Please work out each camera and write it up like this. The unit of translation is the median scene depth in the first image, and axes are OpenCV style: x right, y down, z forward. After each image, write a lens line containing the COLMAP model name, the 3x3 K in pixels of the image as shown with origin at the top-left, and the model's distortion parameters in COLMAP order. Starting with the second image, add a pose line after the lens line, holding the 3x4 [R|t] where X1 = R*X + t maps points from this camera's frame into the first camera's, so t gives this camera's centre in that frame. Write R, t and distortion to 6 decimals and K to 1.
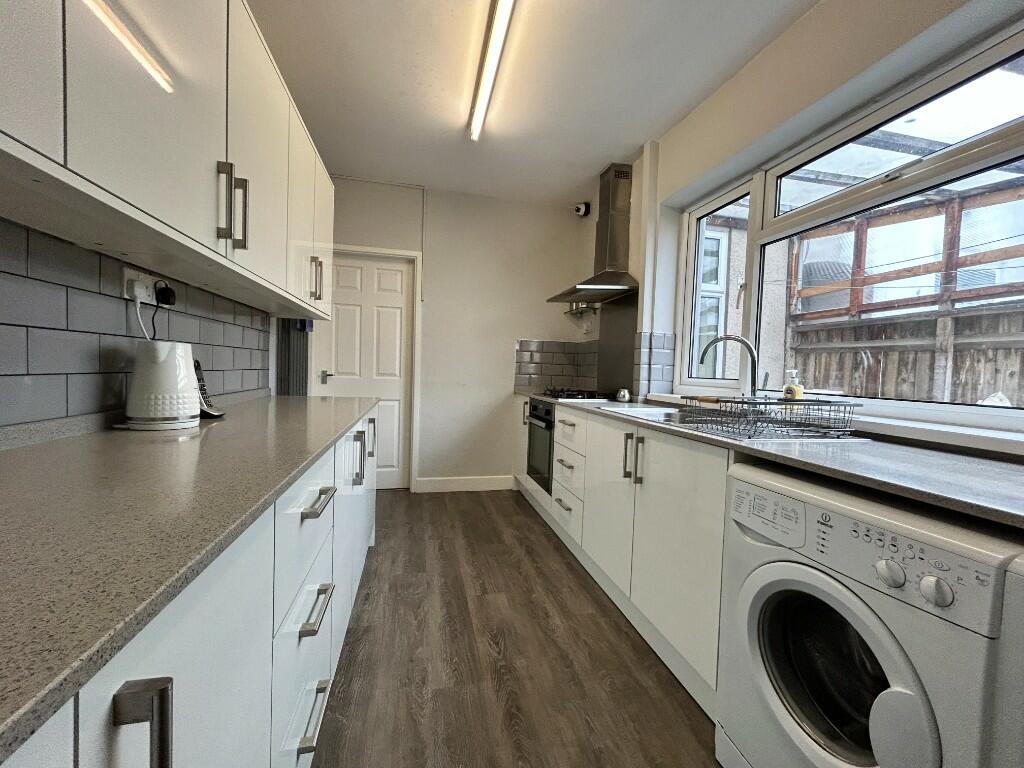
lens RADIAL K [[417.2, 0, 512.0], [0, 417.2, 384.0], [0, 0, 1]] dist [-0.000265, 0.000041]
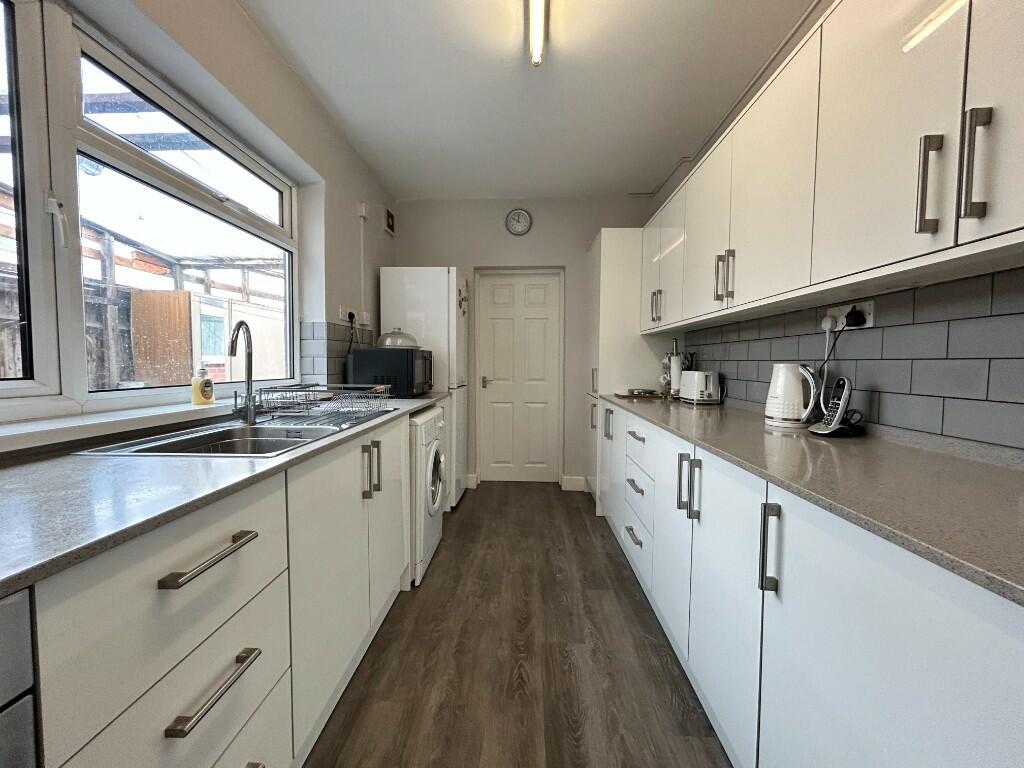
lens RADIAL K [[413.4, 0, 510.3], [0, 413.4, 383.6], [0, 0, 1]] dist [-0.001985, -0.000122]
pose [[-0.964051, -0.054760, 0.260015, -0.199882], [-0.030577, 0.994896, 0.096160, -0.090722], [-0.263953, 0.084753, -0.960805, 1.697255]]
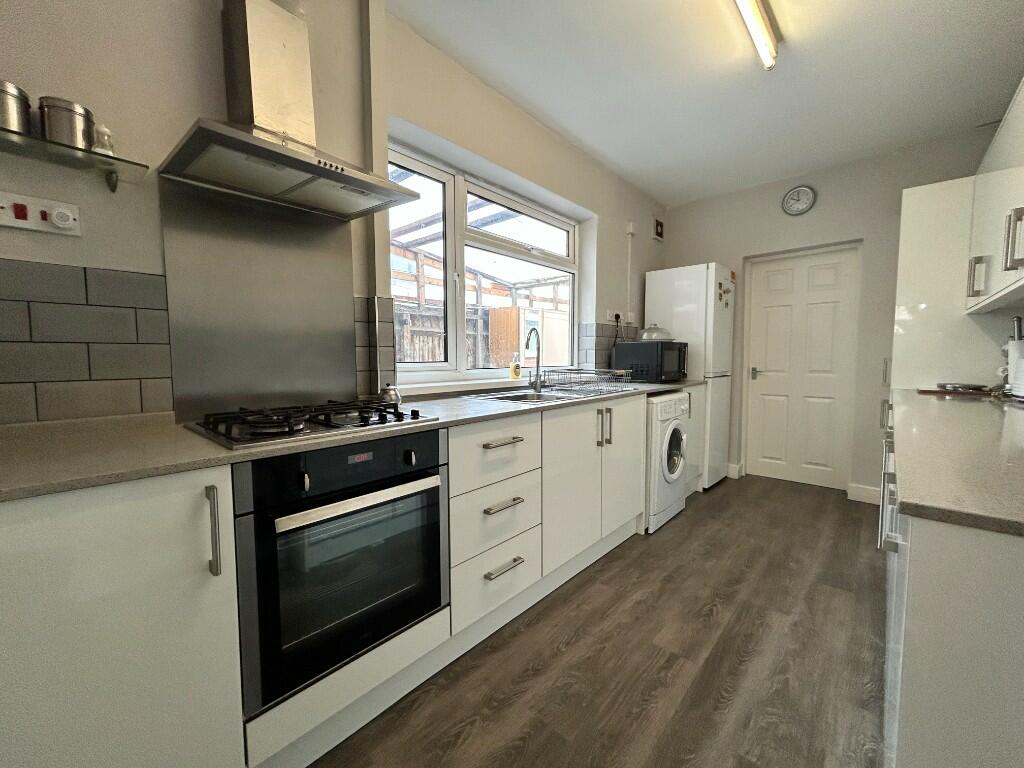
lens RADIAL K [[413.4, 0, 510.3], [0, 413.4, 383.6], [0, 0, 1]] dist [-0.001985, -0.000122]
pose [[-0.568086, -0.088277, 0.818221, -0.534830], [0.014111, 0.993039, 0.116935, -0.097729], [-0.822848, 0.077975, -0.562886, 1.868585]]
